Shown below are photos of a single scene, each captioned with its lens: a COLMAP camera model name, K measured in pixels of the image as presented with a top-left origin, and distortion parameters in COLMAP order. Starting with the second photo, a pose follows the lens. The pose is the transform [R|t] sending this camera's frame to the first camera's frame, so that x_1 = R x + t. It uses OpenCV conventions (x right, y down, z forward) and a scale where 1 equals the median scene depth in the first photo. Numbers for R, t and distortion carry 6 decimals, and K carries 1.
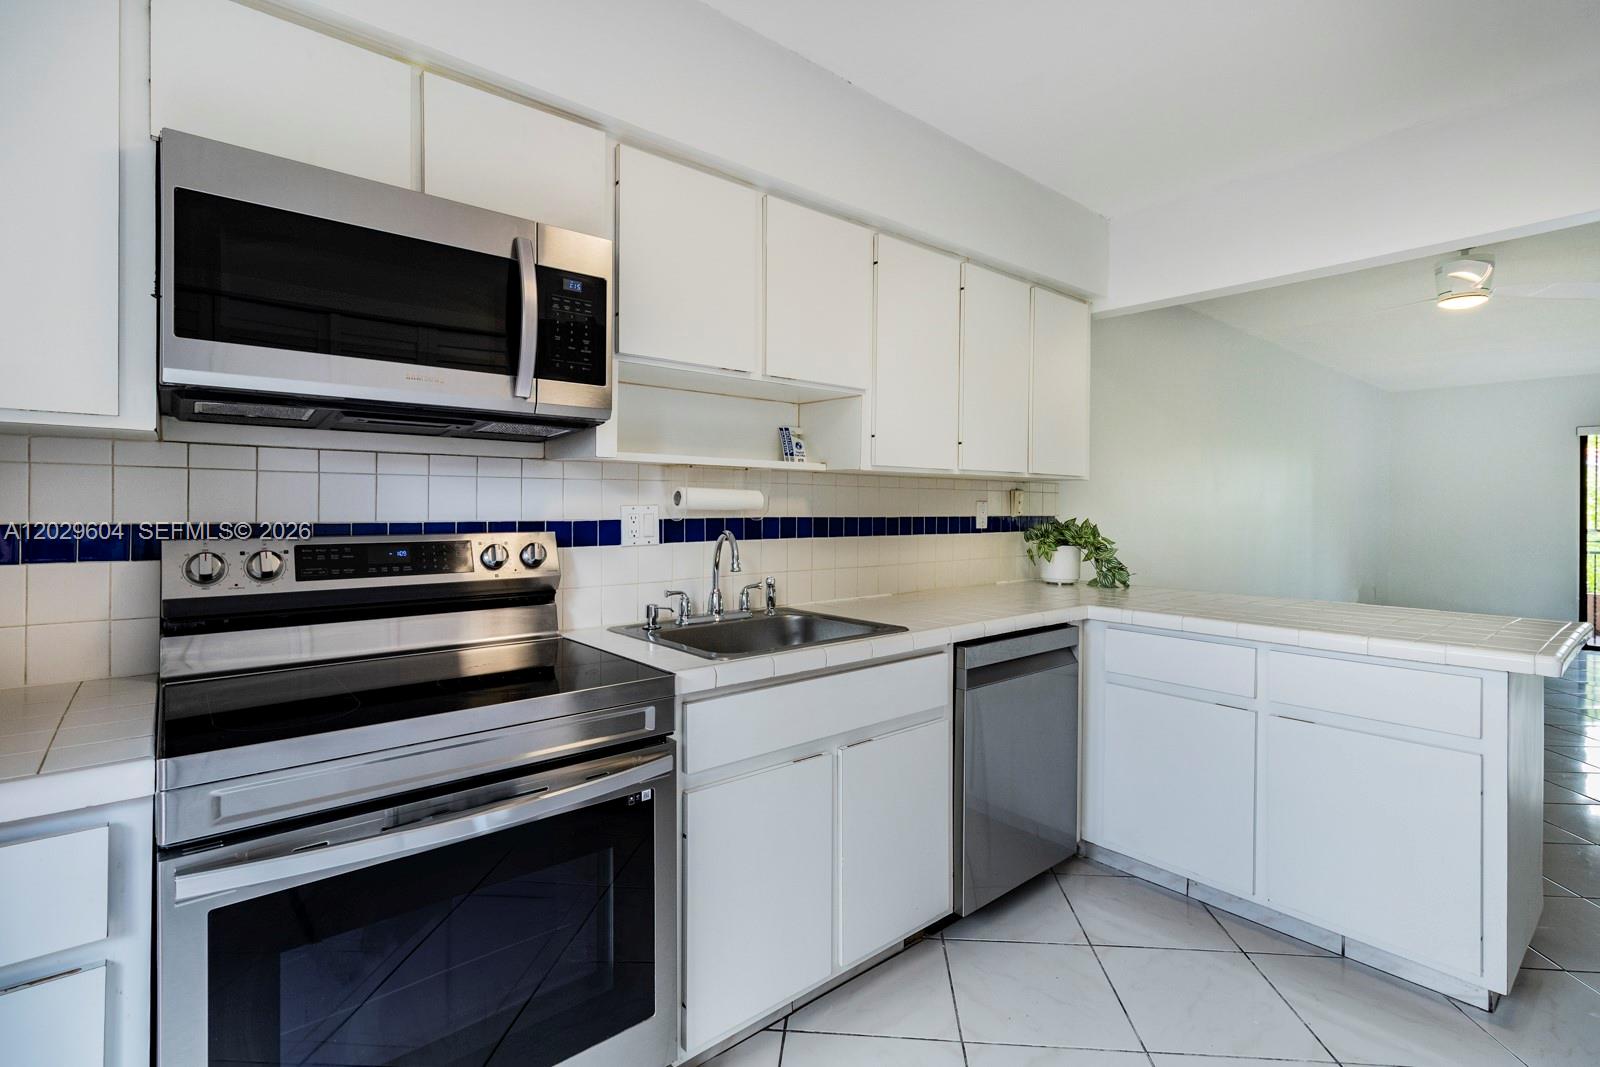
lens RADIAL K [[750.1, 0, 798.1], [0, 750.1, 518.6], [0, 0, 1]] dist [0.002912, -0.000464]
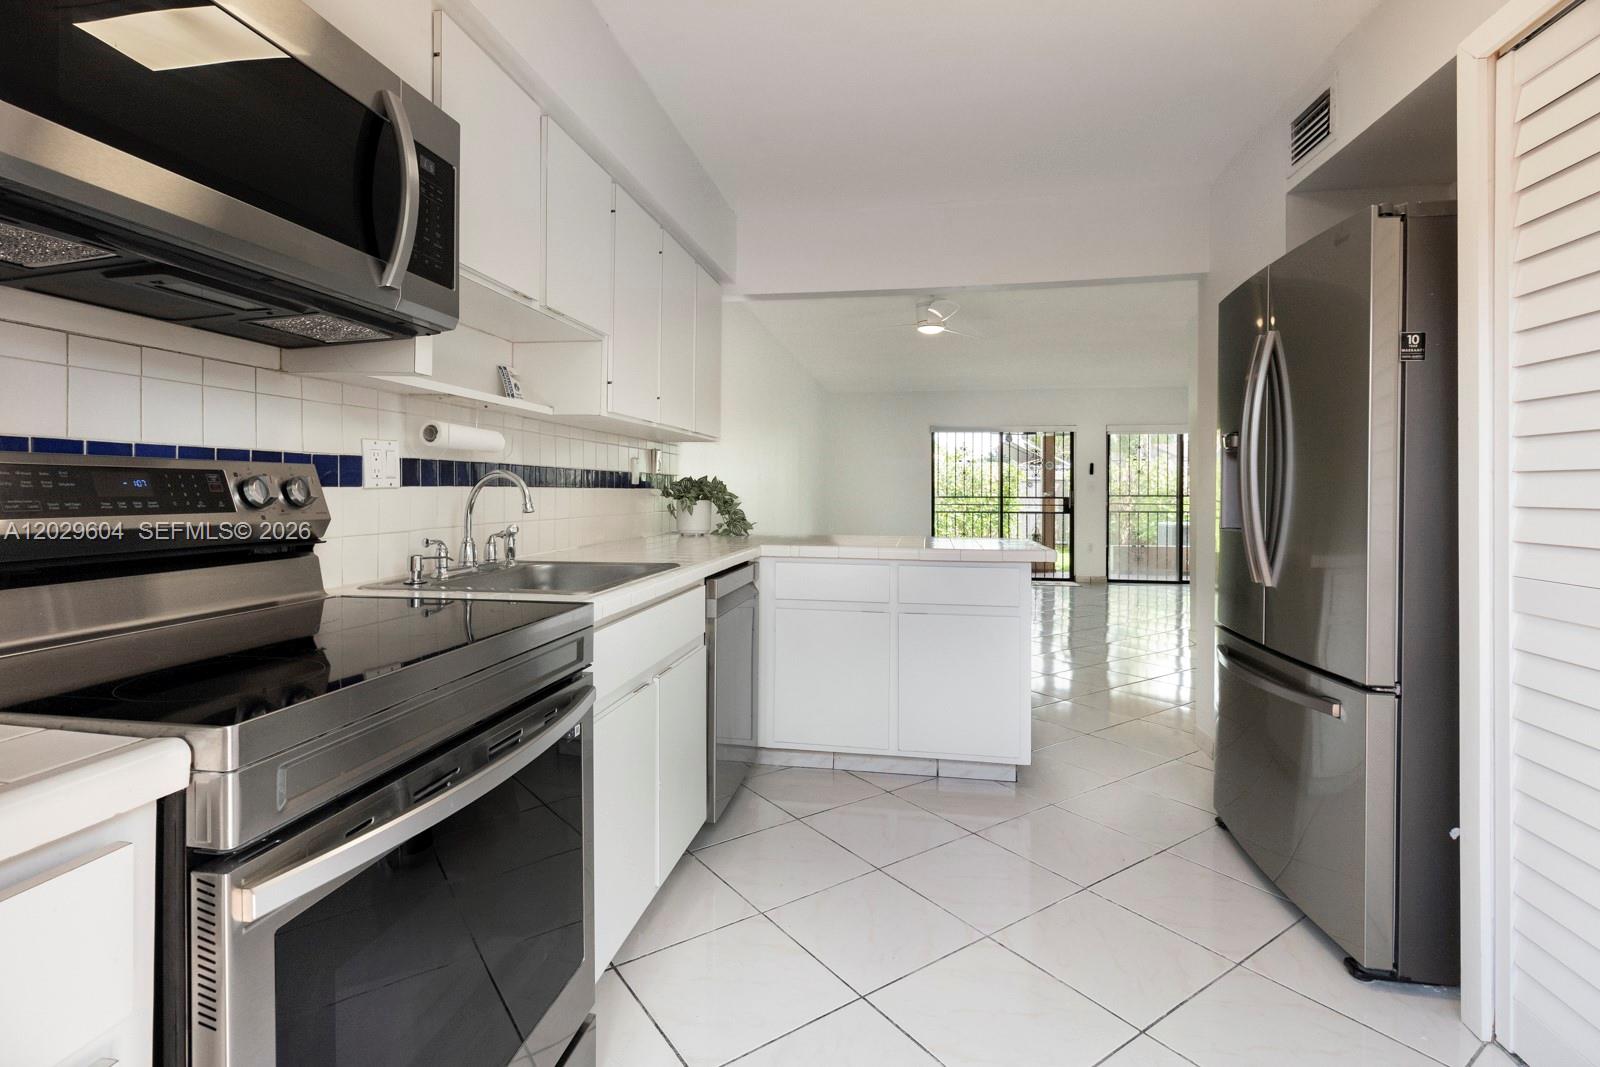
lens RADIAL K [[750.1, 0, 836.0], [0, 750.1, 497.9], [0, 0, 1]] dist [0.002912, -0.000464]
pose [[0.760785, -0.012908, 0.648875, -0.357348], [0.011325, 0.999914, 0.006612, 0.045632], [-0.648905, 0.002318, 0.760866, 0.040965]]
